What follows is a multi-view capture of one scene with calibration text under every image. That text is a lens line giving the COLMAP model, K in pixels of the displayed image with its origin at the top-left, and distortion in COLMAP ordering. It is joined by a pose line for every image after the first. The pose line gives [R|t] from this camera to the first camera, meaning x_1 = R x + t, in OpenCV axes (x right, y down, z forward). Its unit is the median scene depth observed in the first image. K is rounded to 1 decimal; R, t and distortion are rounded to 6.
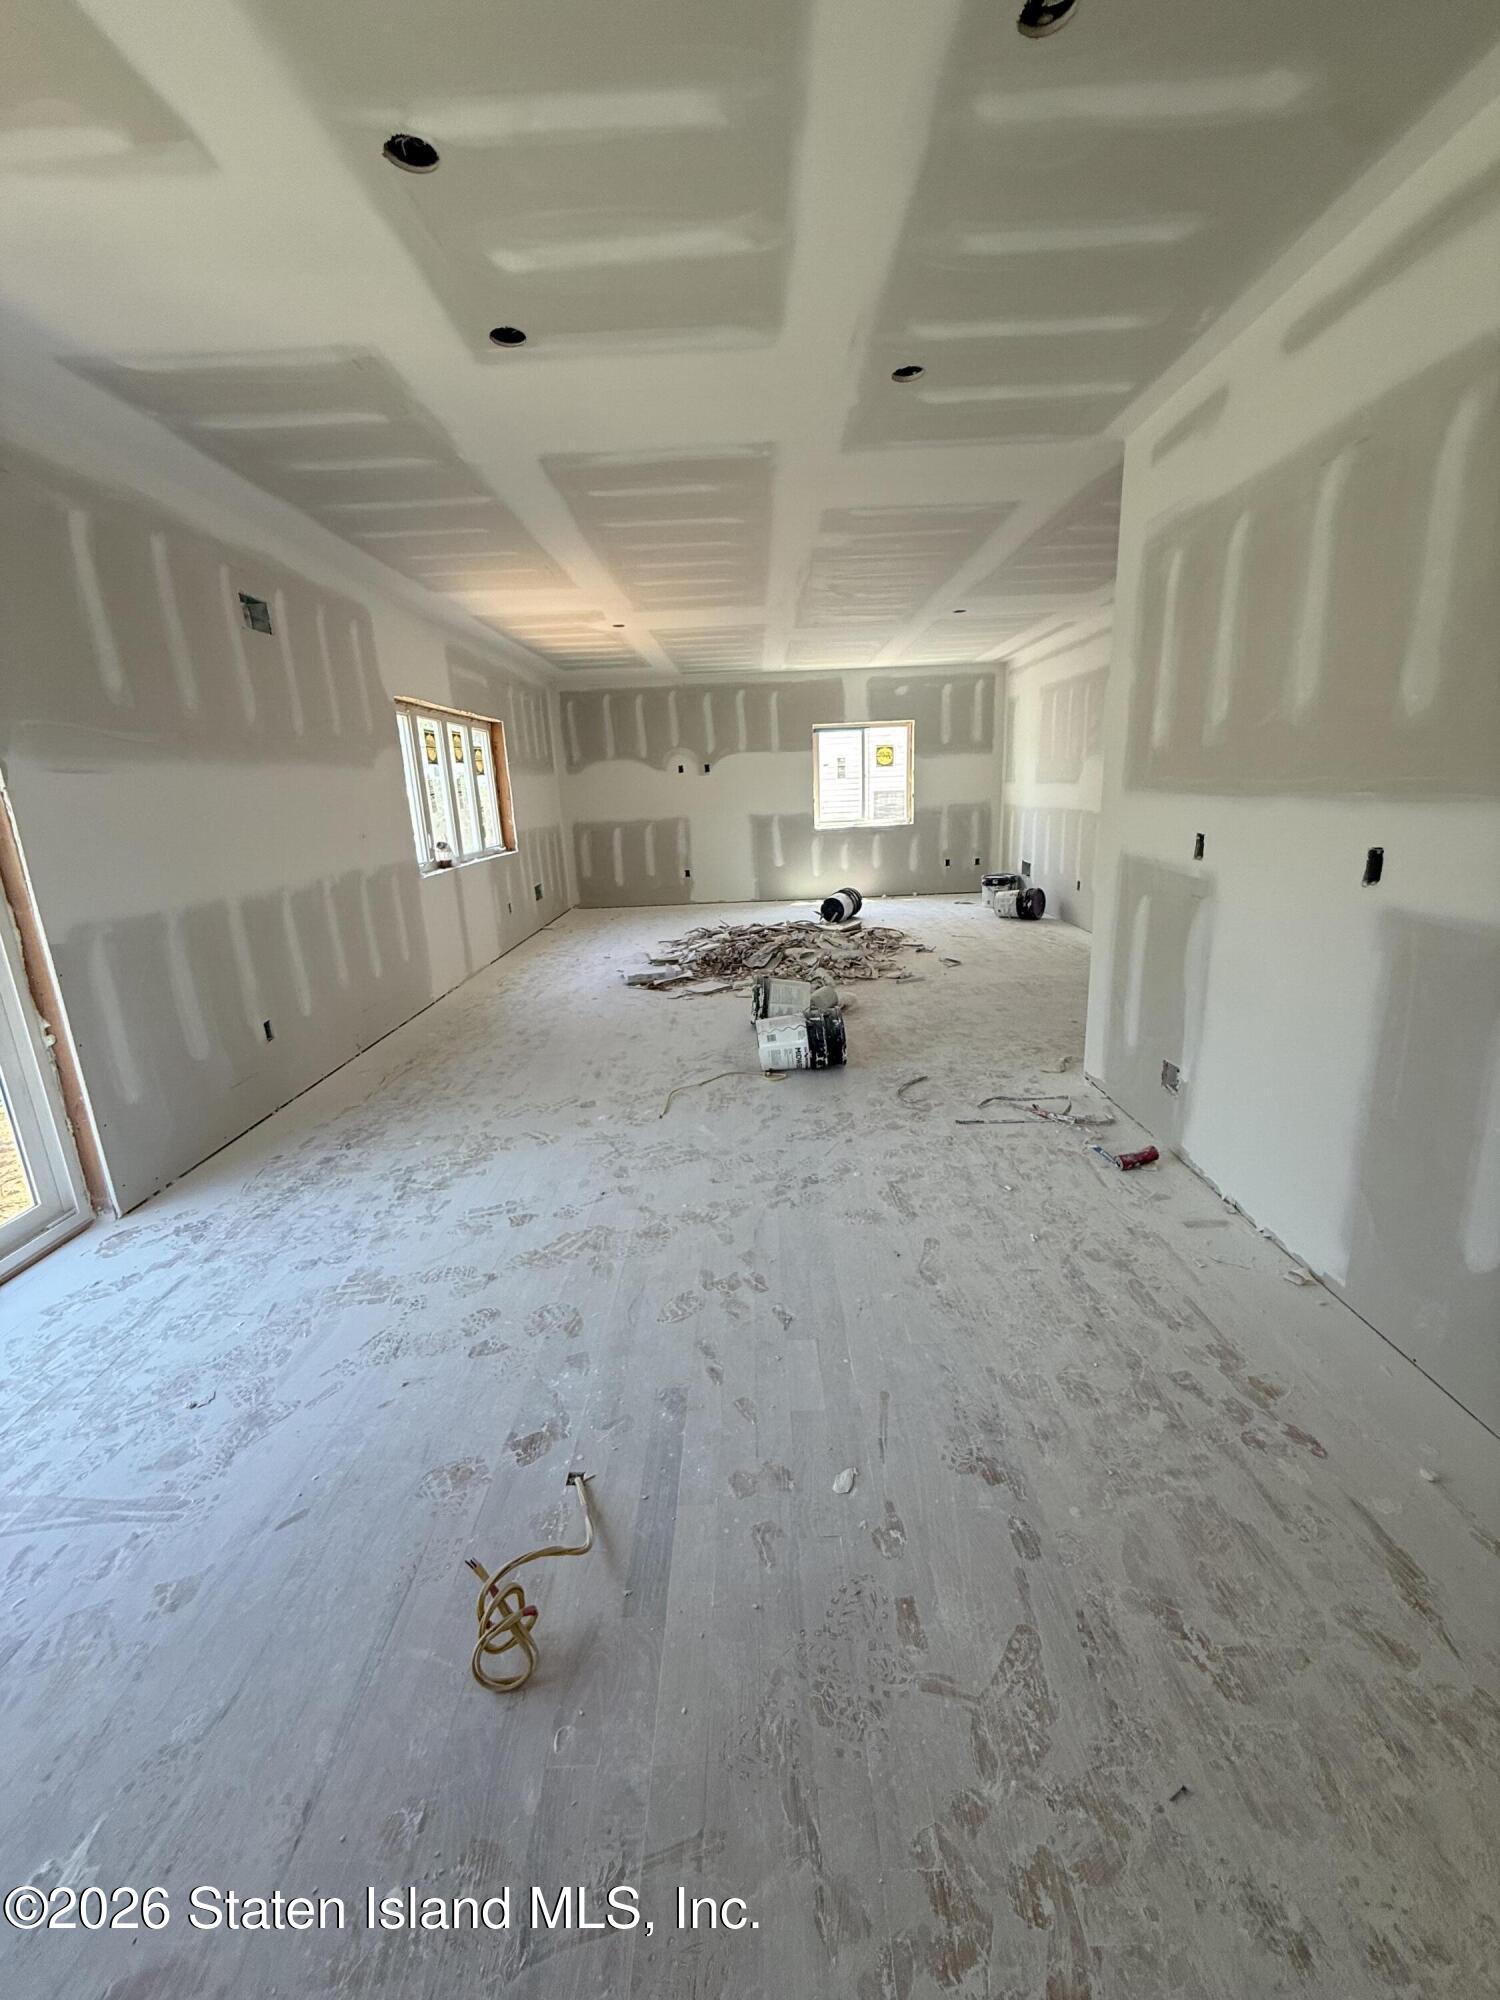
lens RADIAL K [[805.9, 0, 750.3], [0, 805.9, 997.2], [0, 0, 1]] dist [-0.000398, 0.000062]
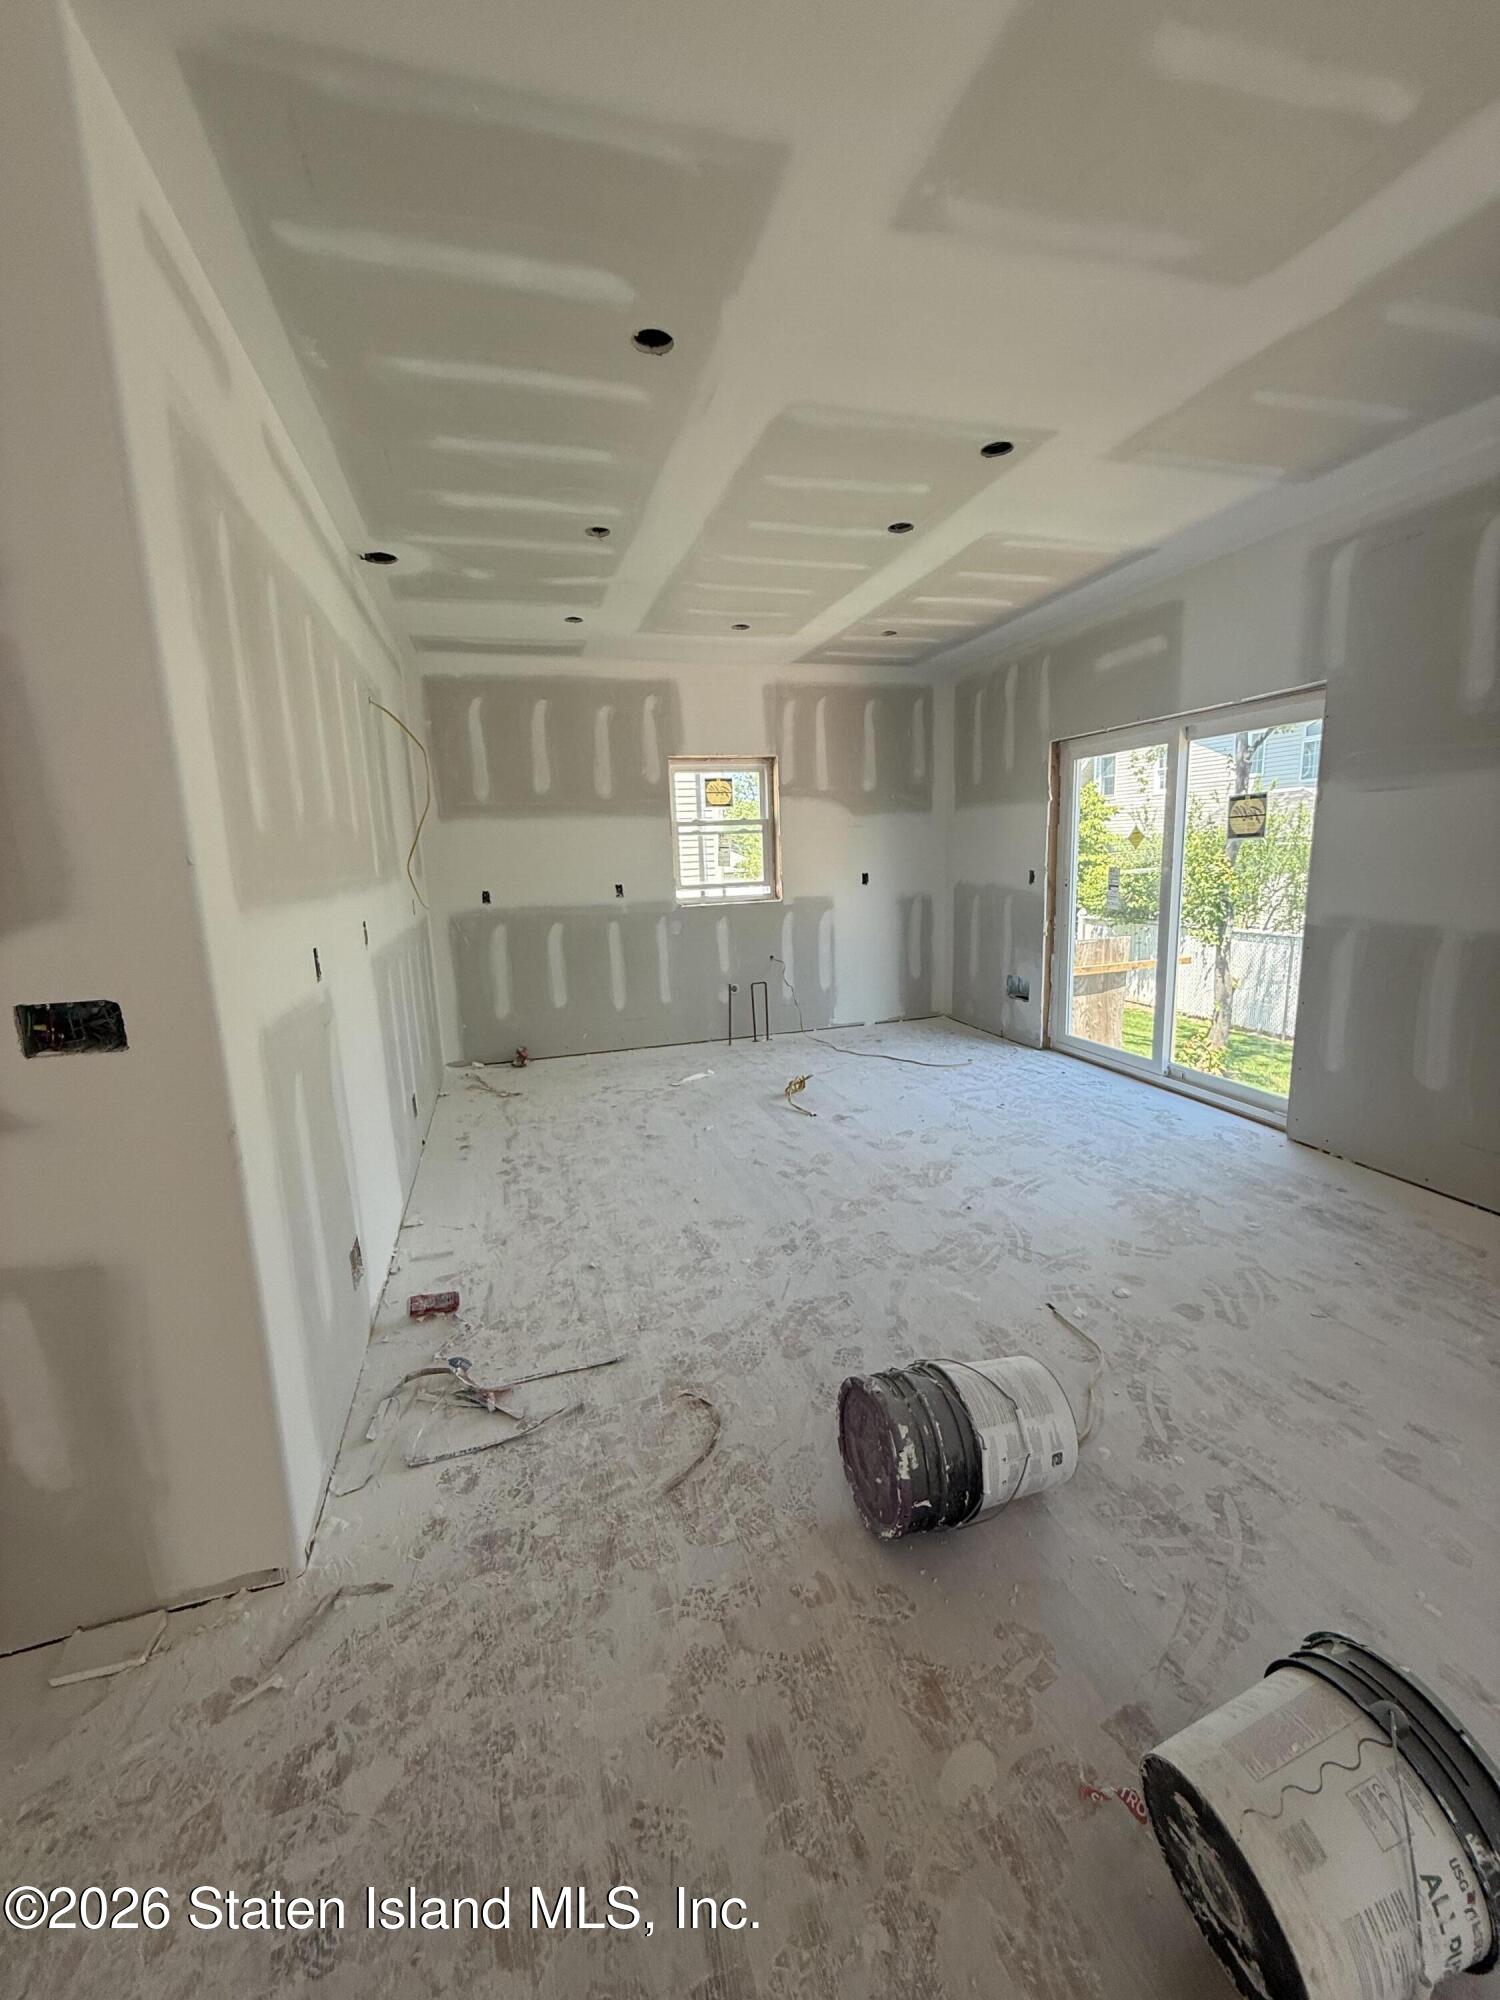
lens RADIAL K [[805.9, 0, 751.8], [0, 805.9, 999.5], [0, 0, 1]] dist [-0.000398, 0.000062]
pose [[-0.954628, 0.127606, -0.269077, 0.350667], [-0.000146, 0.903345, 0.428915, -0.473661], [0.297801, 0.409494, -0.862339, 1.743116]]
